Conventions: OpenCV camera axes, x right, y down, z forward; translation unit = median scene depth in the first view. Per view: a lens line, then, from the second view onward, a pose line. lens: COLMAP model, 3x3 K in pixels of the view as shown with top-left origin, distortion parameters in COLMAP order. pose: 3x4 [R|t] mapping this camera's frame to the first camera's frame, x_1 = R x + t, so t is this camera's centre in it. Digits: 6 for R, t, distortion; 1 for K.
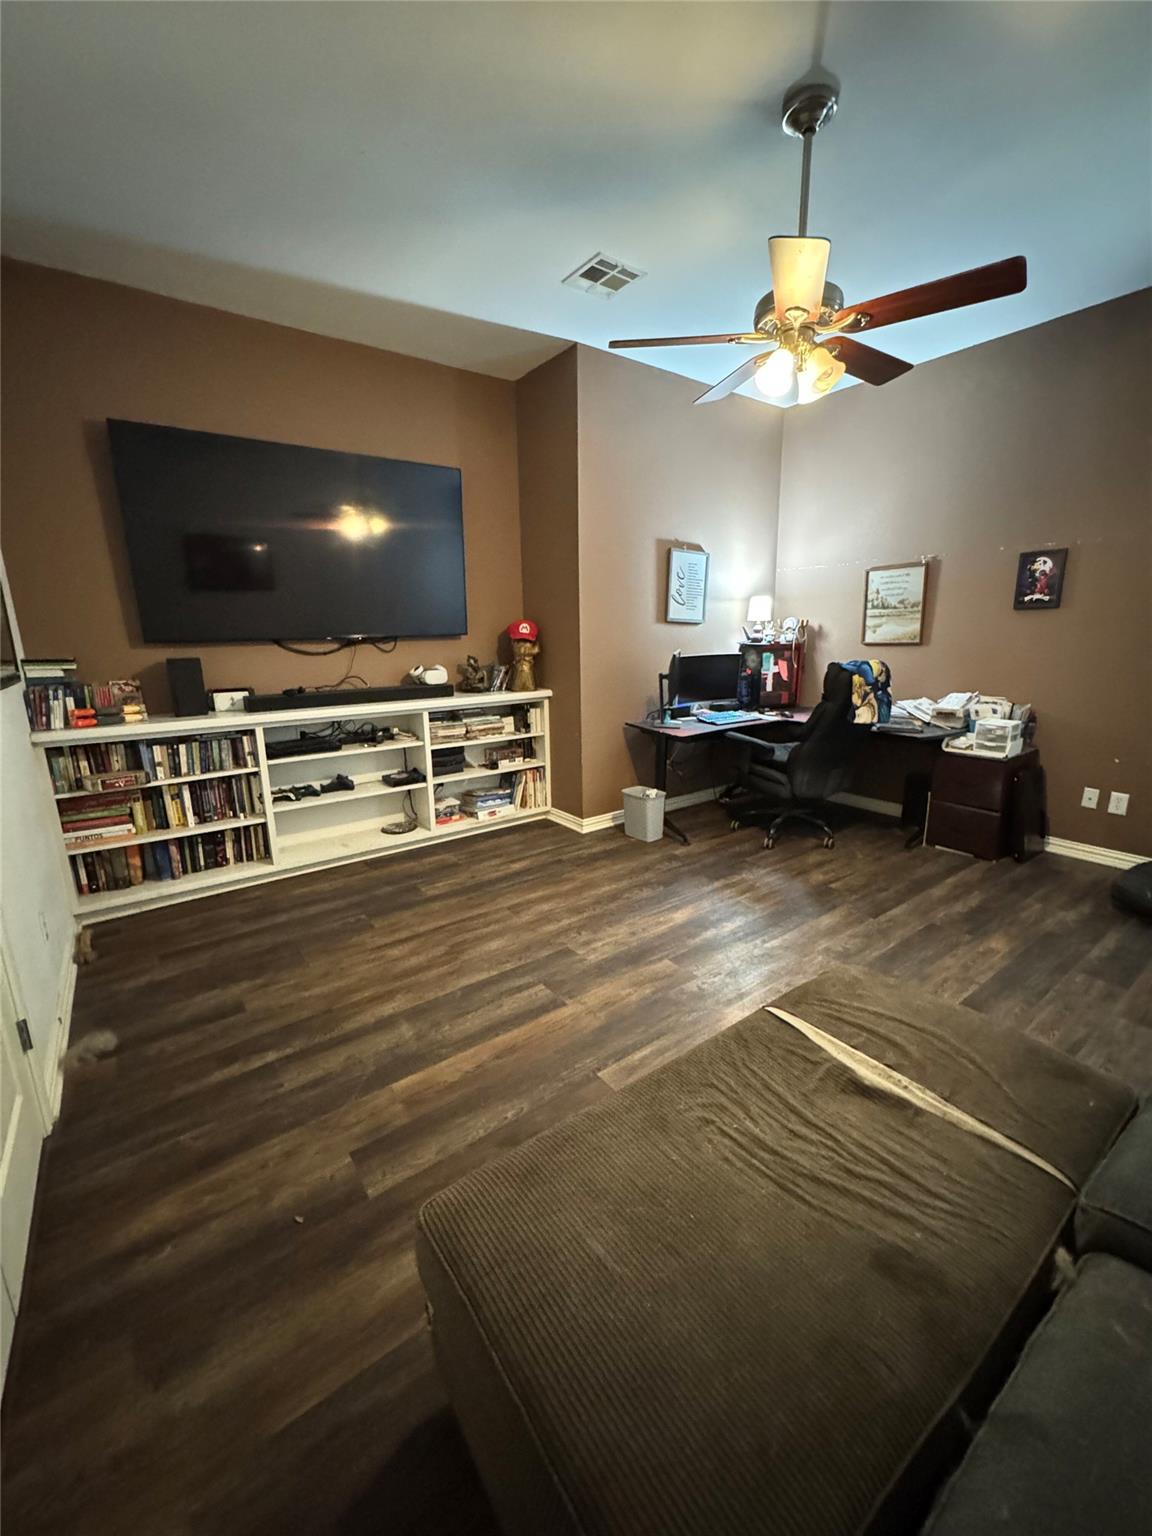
lens RADIAL K [[613.7, 0, 576.0], [0, 613.7, 768.0], [0, 0, 1]] dist [0.002004, 0.000166]
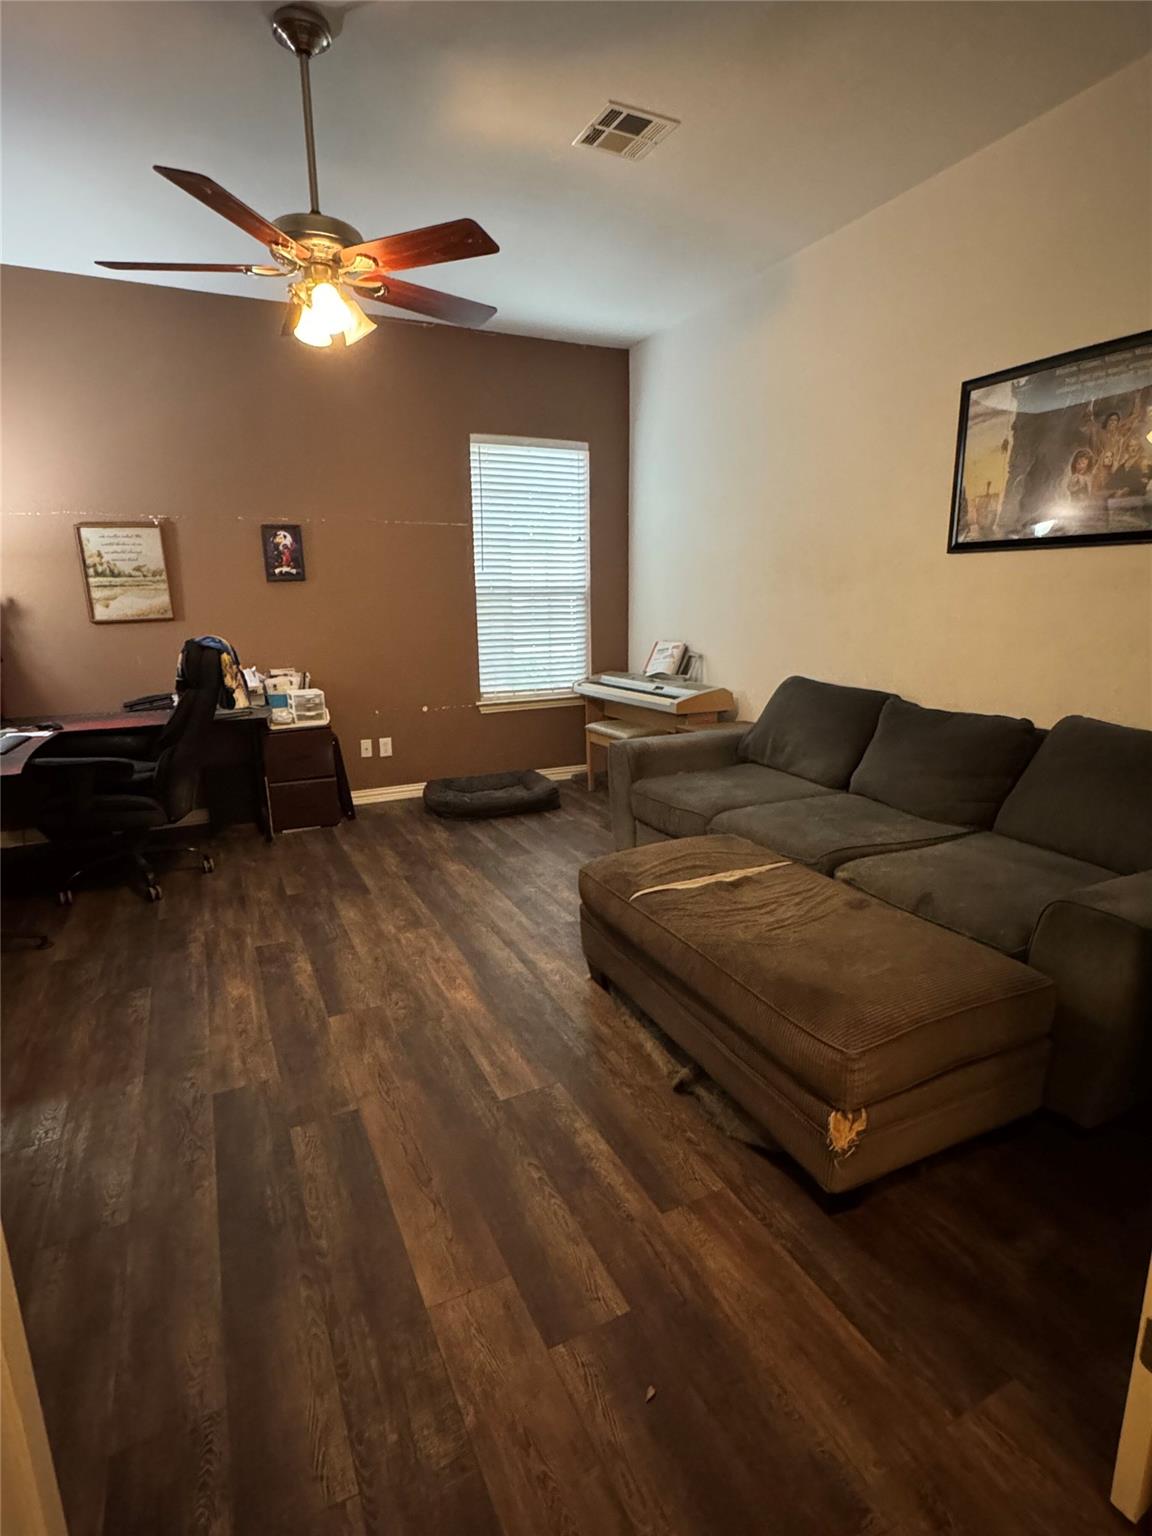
lens RADIAL K [[788.2, 0, 576.0], [0, 788.2, 768.0], [0, 0, 1]] dist [0.003353, 0.001306]
pose [[0.188678, -0.200436, 0.961367, -0.511048], [0.231172, 0.960505, 0.154886, -0.053632], [-0.954443, 0.193017, 0.227561, 0.311045]]
